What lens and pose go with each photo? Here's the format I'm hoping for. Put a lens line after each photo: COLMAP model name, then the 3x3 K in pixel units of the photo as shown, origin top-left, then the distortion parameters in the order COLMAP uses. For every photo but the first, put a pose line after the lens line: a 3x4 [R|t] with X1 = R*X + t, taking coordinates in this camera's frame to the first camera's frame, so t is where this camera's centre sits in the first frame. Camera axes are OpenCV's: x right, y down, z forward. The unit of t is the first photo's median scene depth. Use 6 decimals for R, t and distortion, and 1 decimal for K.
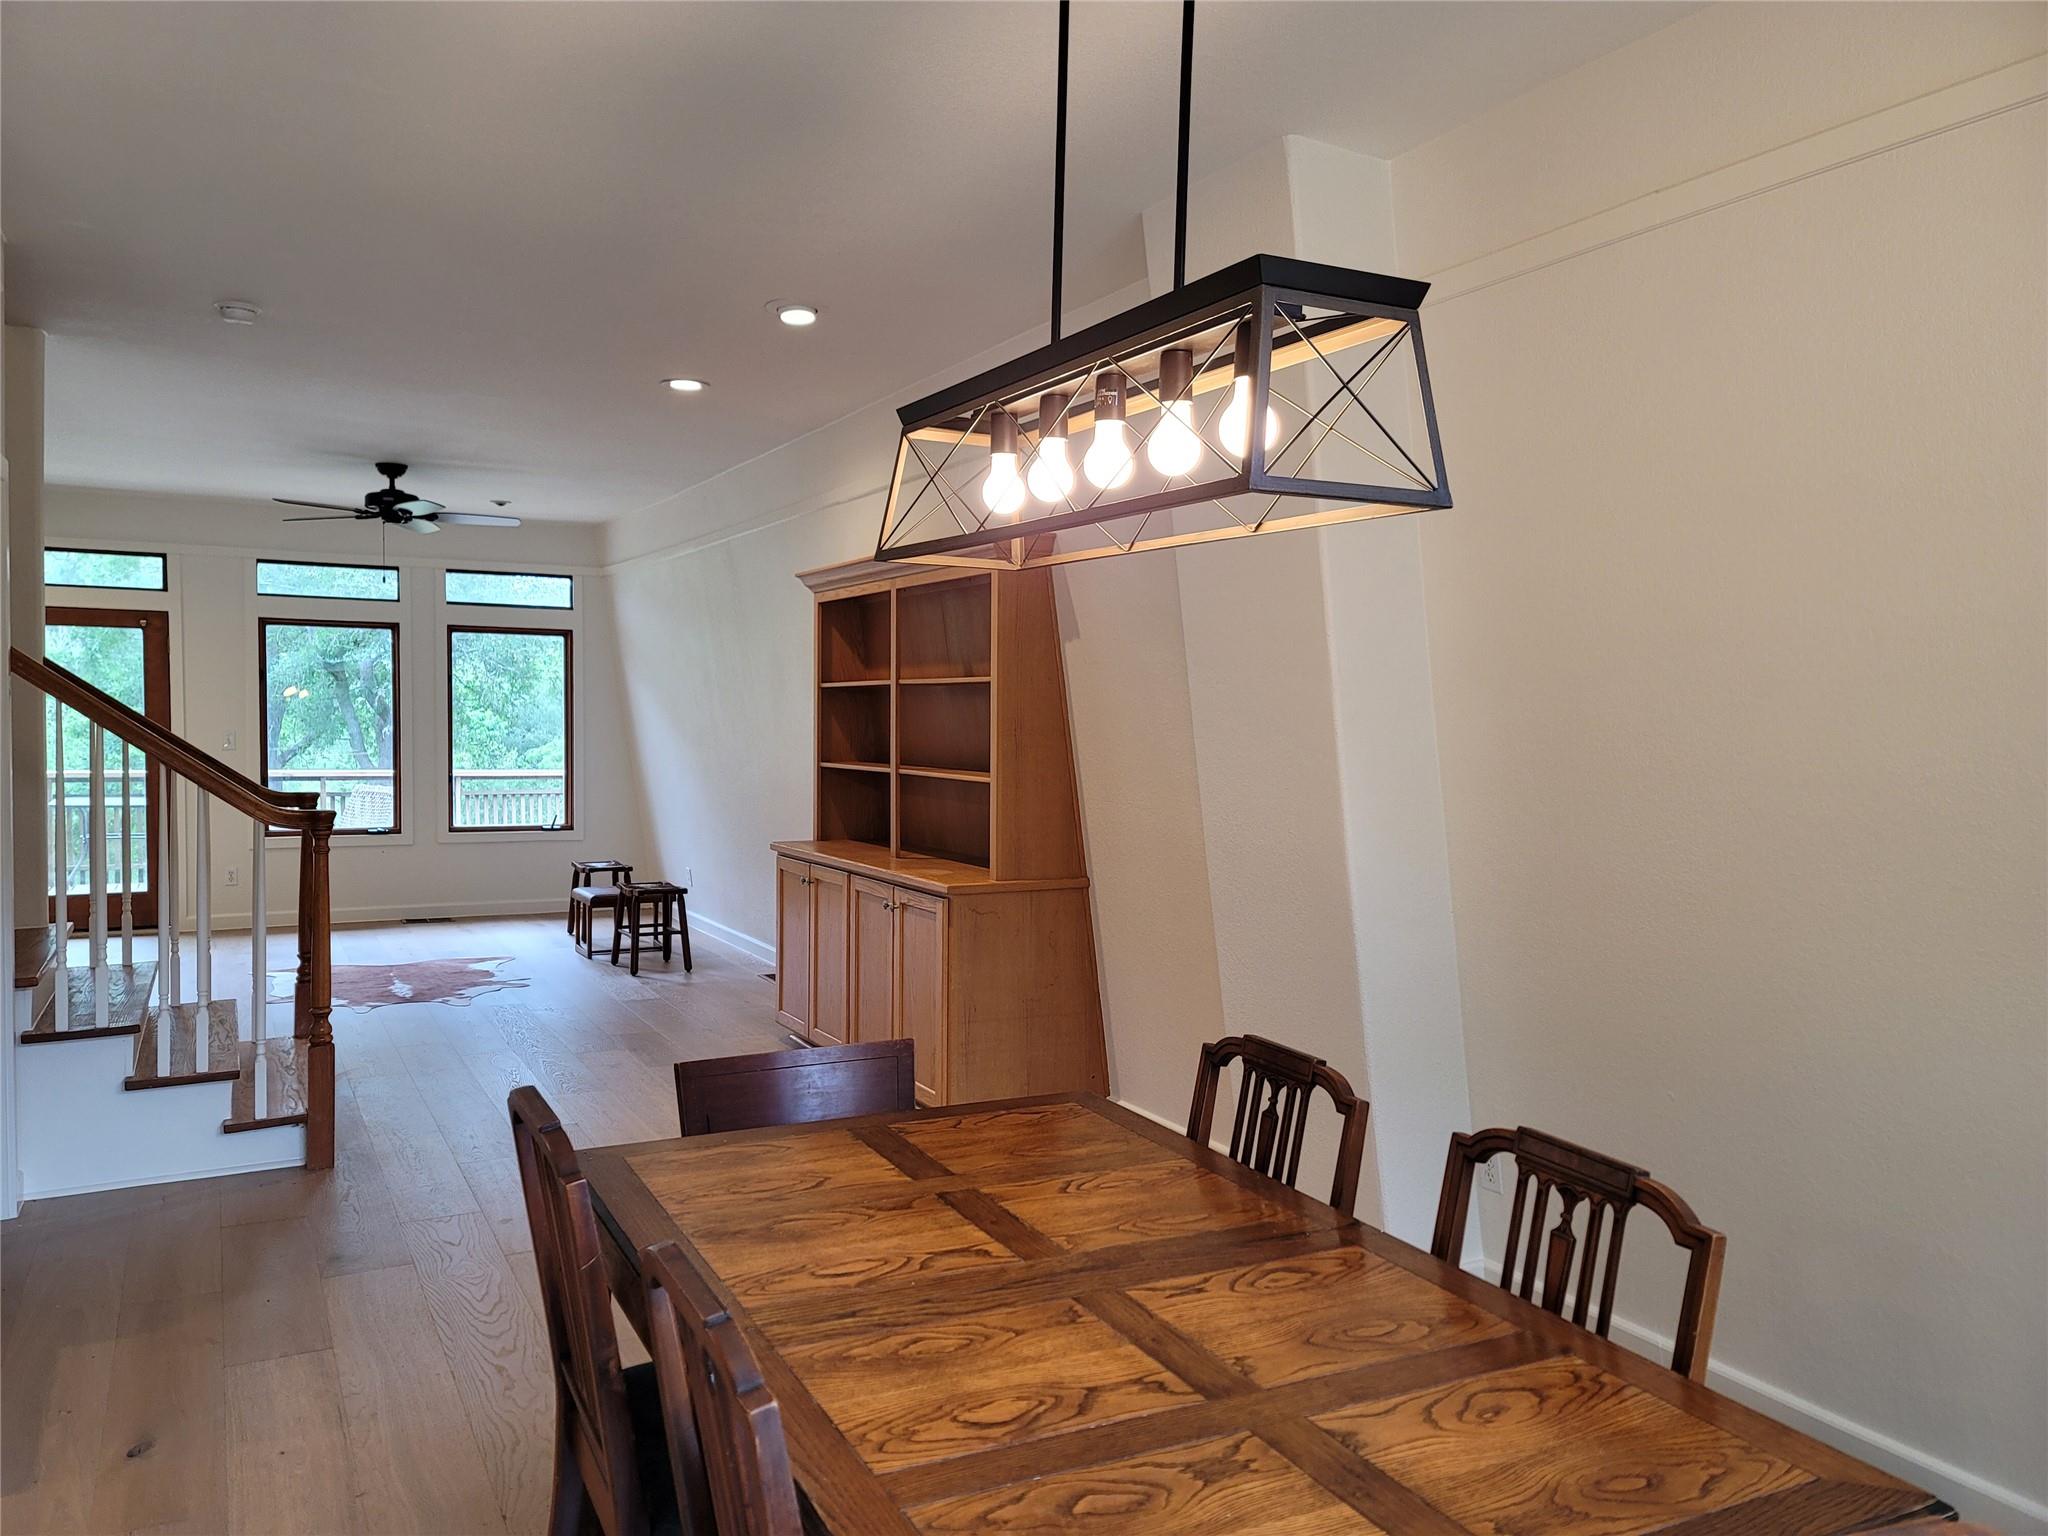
lens RADIAL K [[1496.3, 0, 1018.3], [0, 1496.3, 778.9], [0, 0, 1]] dist [0.091587, -0.080822]
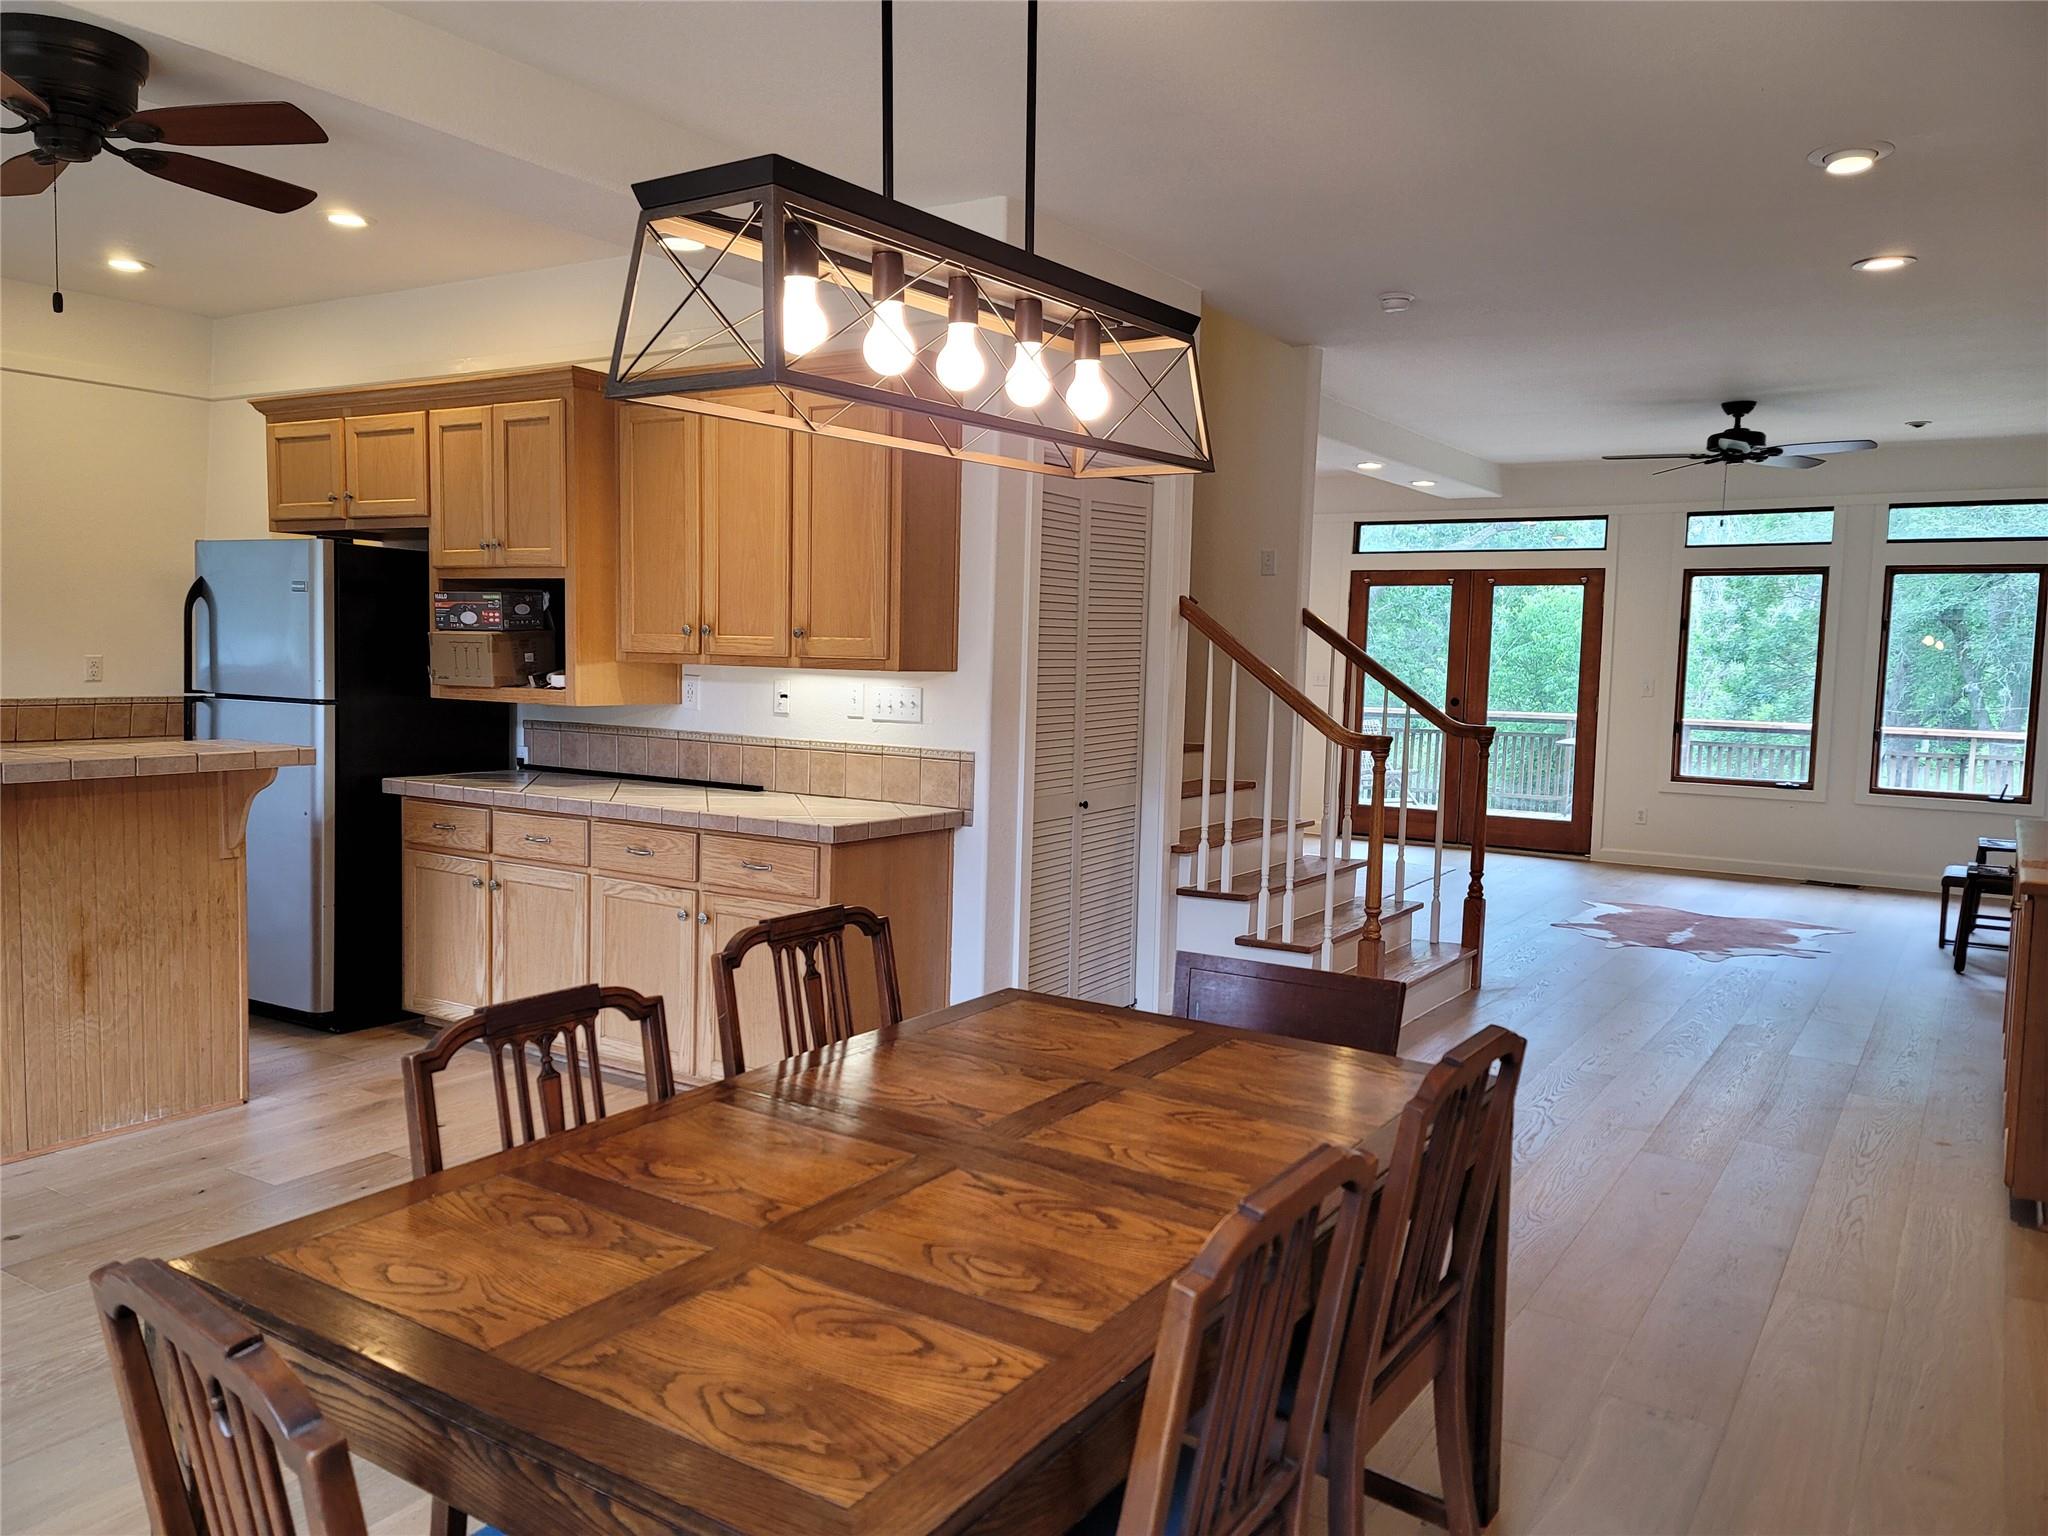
lens RADIAL K [[1496.3, 0, 1018.3], [0, 1496.3, 778.9], [0, 0, 1]] dist [0.091587, -0.080822]
pose [[0.490233, 0.073281, -0.868506, 0.311810], [-0.051462, 0.997154, 0.055088, 0.004178], [0.870071, 0.017689, 0.492609, 0.168306]]
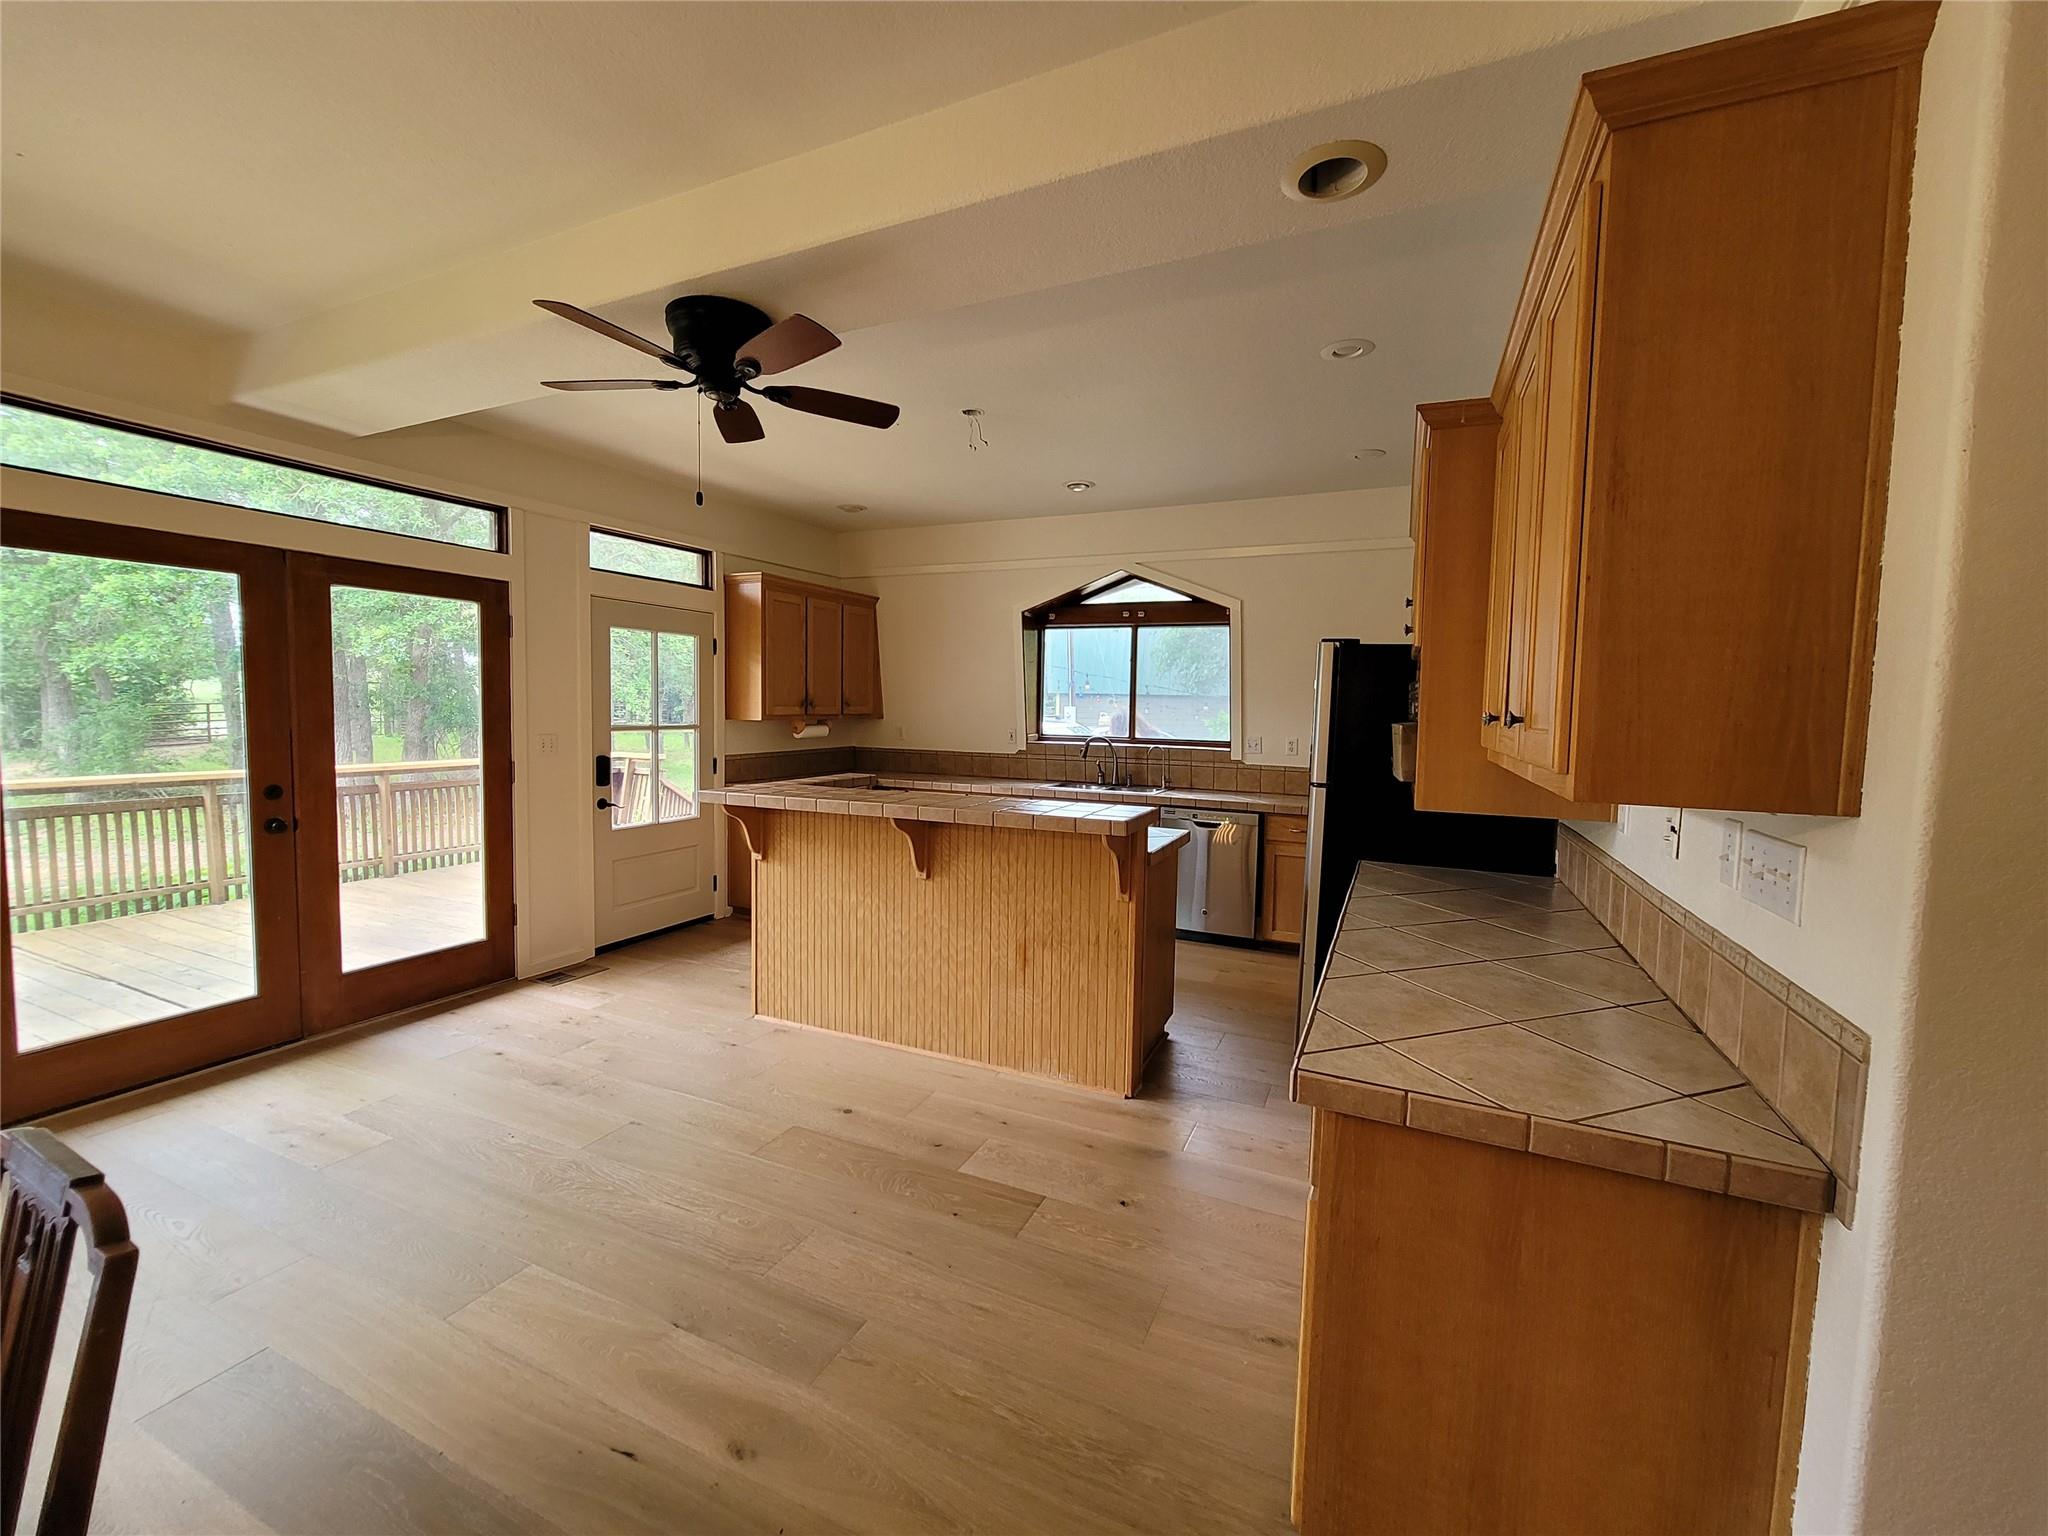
lens RADIAL K [[839.0, 0, 1022.1], [0, 839.0, 758.8], [0, 0, 1]] dist [-0.008287, 0.002863]
pose [[-0.791215, 0.010107, -0.611454, -0.157937], [-0.054838, 0.994663, 0.087402, -0.025634], [0.609074, 0.102685, -0.786438, 0.560649]]
